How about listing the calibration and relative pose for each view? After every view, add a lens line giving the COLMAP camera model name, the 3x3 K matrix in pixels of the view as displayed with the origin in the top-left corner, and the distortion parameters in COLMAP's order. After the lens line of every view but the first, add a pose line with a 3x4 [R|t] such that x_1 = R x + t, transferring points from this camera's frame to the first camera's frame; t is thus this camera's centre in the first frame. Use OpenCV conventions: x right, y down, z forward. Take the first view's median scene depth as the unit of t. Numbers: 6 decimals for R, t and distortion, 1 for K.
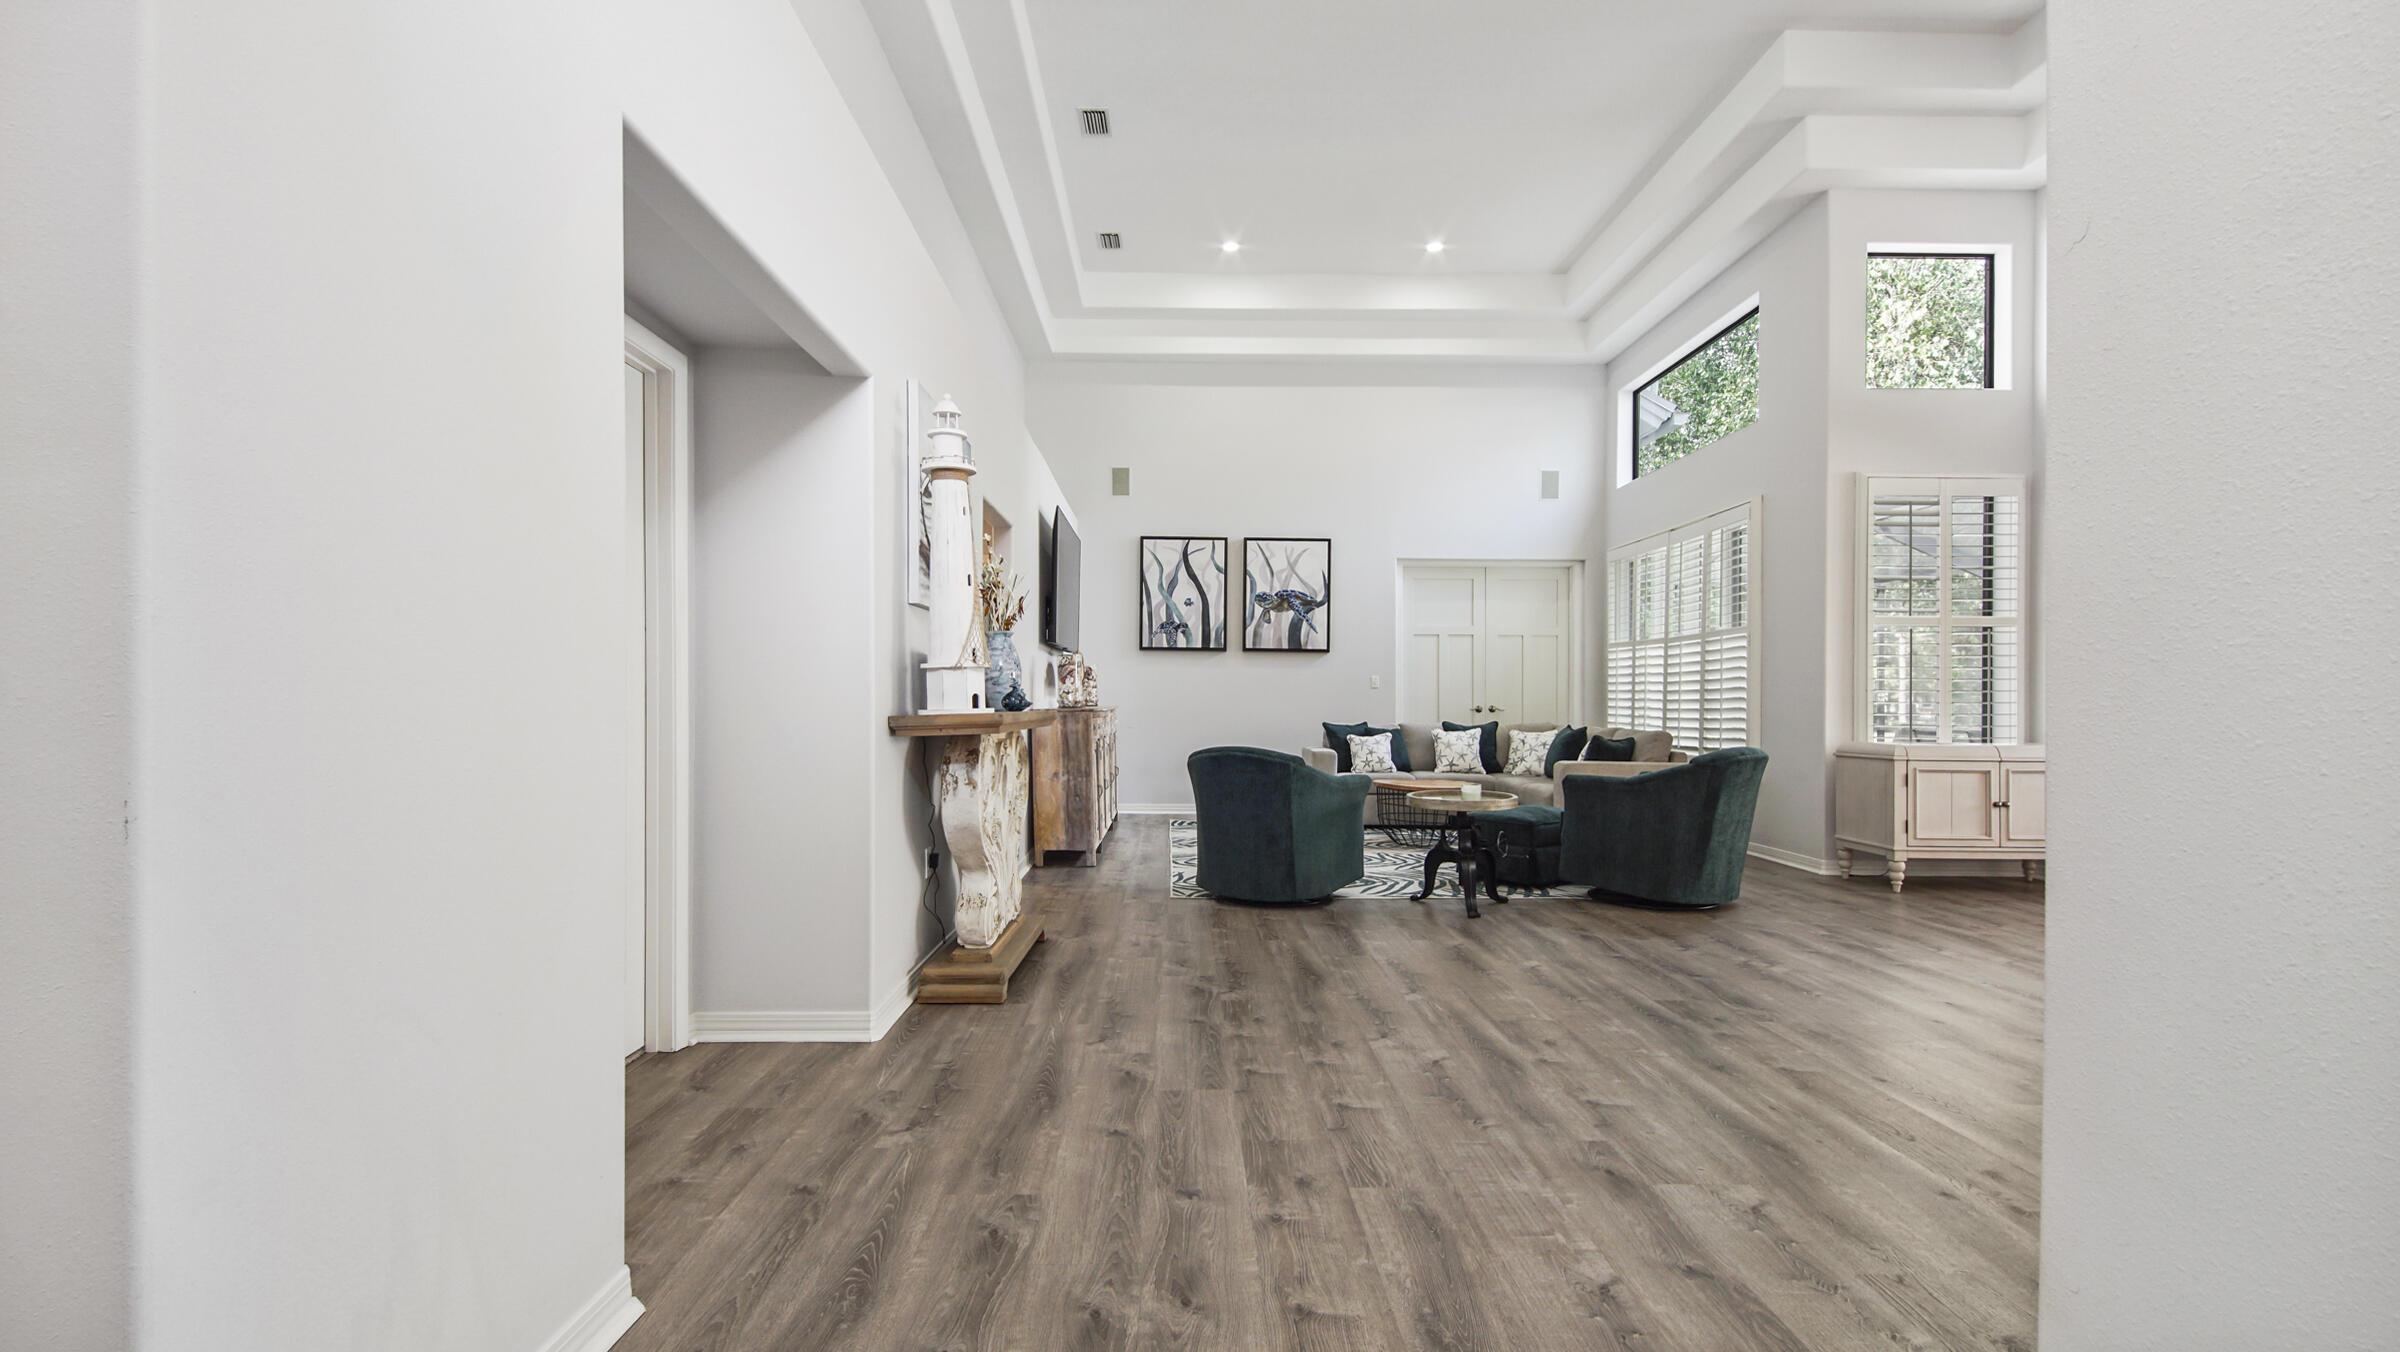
lens RADIAL K [[1044.9, 0, 1195.8], [0, 1044.9, 717.2], [0, 0, 1]] dist [0.002349, 0.000147]
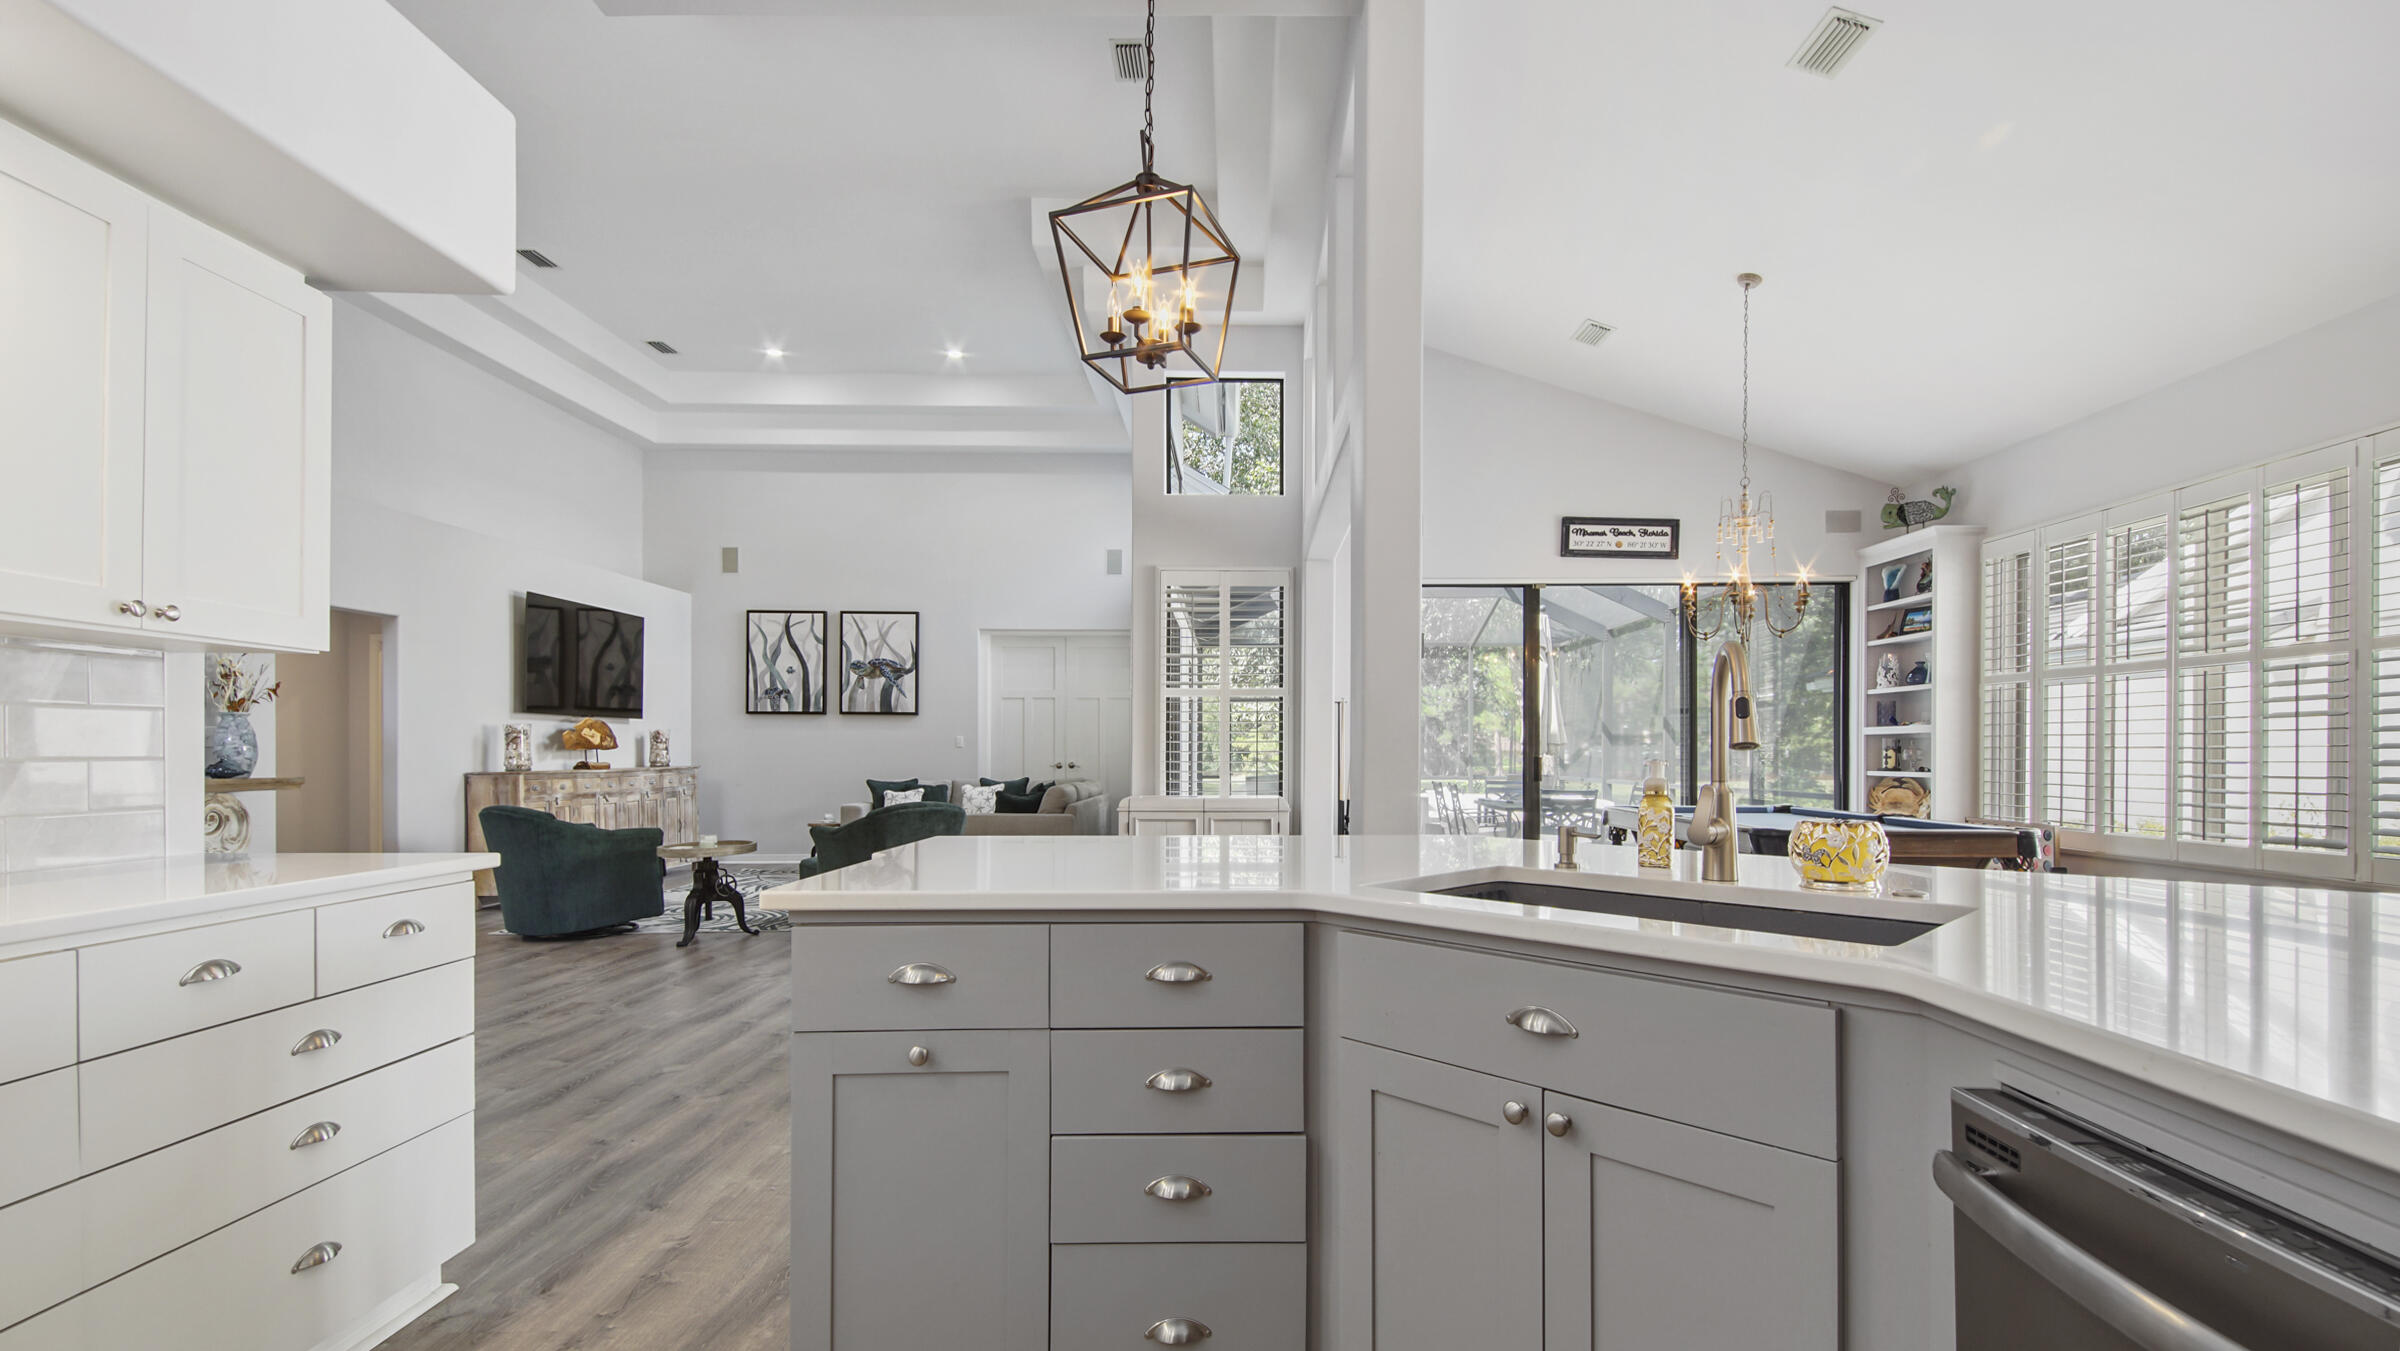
lens RADIAL K [[1093.0, 0, 1249.1], [0, 1093.0, 764.5], [0, 0, 1]] dist [-0.003186, 0.000257]
pose [[0.999957, -0.007494, -0.005381, 0.479992], [0.007485, 0.999971, -0.001696, -0.005599], [0.005393, 0.001656, 0.999984, -0.142109]]
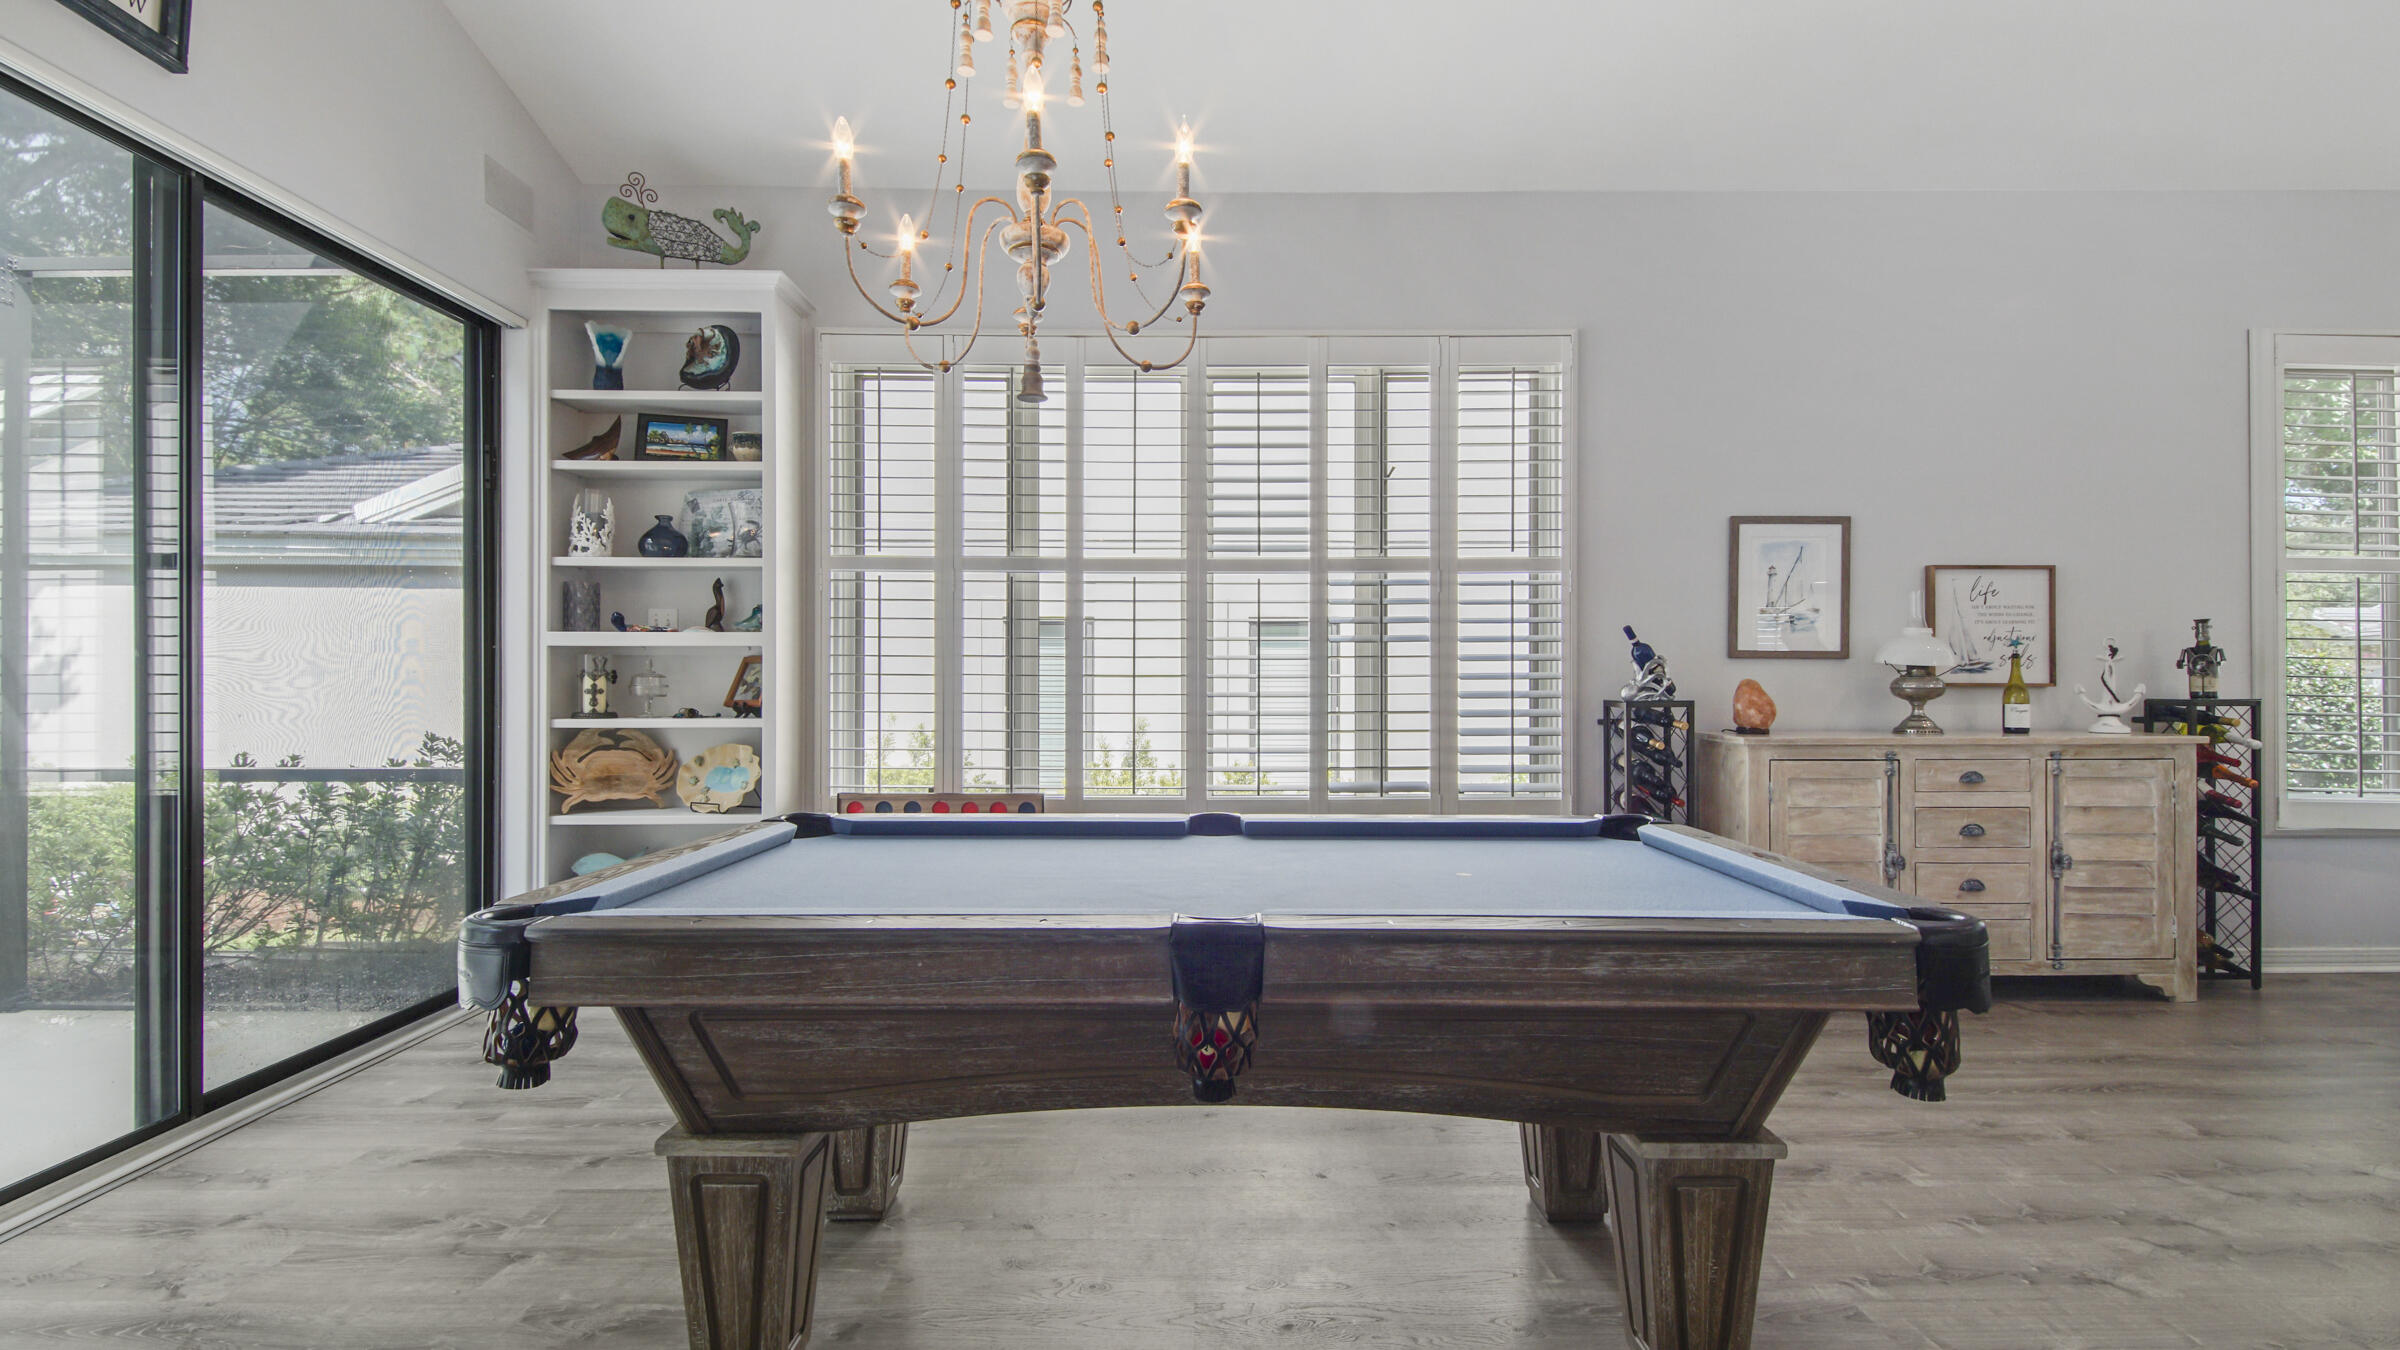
lens RADIAL K [[1046.6, 0, 1195.0], [0, 1046.6, 677.7], [0, 0, 1]] dist [0.032541, -0.021536]
pose [[-0.004414, -0.002351, 0.999987, 0.543106], [0.012103, 0.999924, 0.002405, -0.012242], [-0.999917, 0.012114, -0.004386, 0.407852]]
